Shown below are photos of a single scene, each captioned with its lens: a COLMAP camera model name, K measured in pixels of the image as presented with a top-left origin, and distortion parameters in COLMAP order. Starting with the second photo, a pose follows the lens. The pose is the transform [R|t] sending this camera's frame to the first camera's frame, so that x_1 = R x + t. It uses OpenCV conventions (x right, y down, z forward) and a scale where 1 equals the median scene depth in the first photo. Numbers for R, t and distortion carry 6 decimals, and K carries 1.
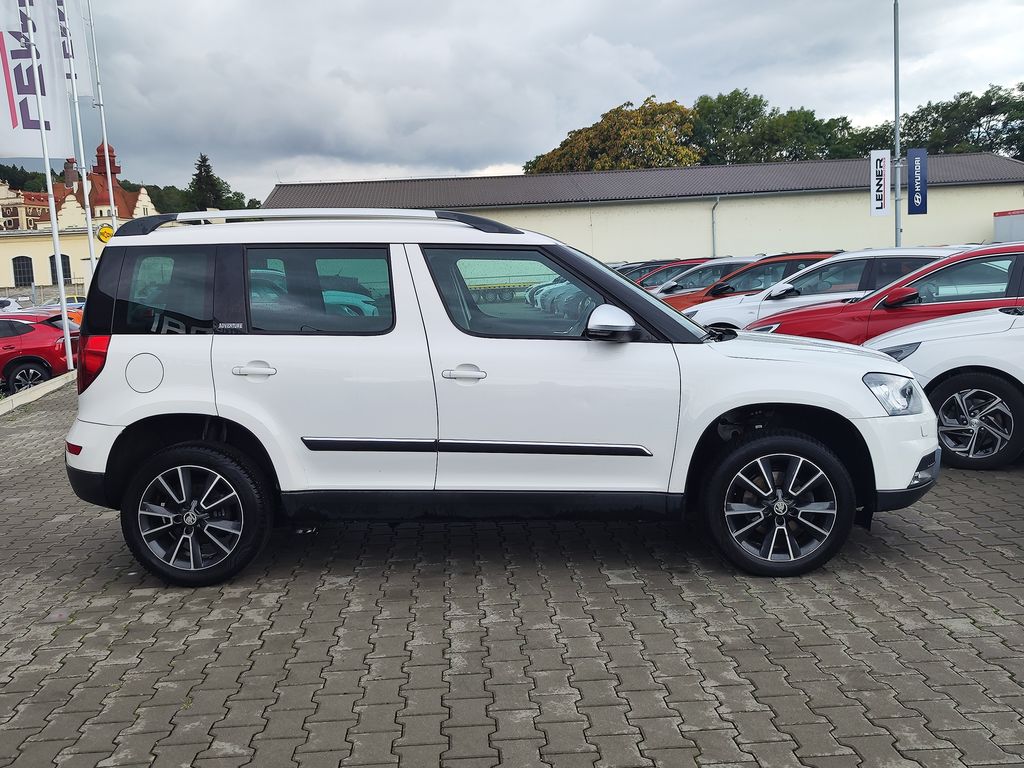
lens RADIAL K [[1041.9, 0, 495.1], [0, 1041.9, 382.3], [0, 0, 1]] dist [0.070773, -0.180934]
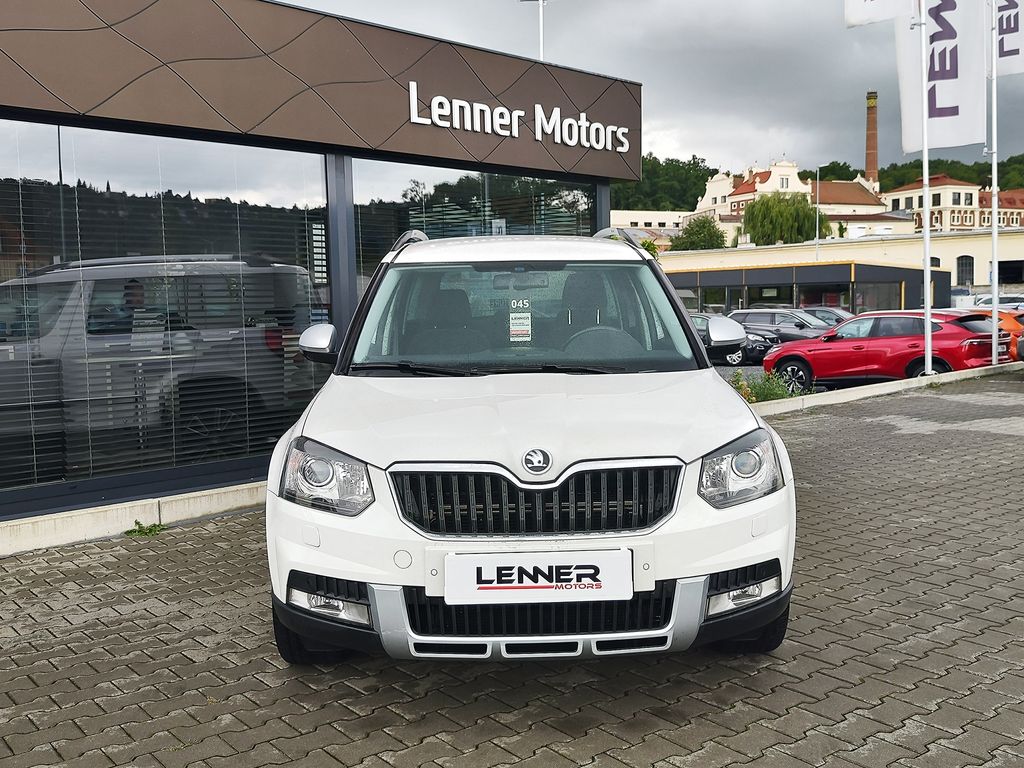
lens RADIAL K [[1051.8, 0, 545.6], [0, 1051.8, 383.2], [0, 0, 1]] dist [0.054244, -0.158534]
pose [[0.577643, 0.102115, -0.809877, 0.140522], [-0.098063, 0.993640, 0.055342, -0.020553], [0.810378, 0.047451, 0.583983, 0.165948]]
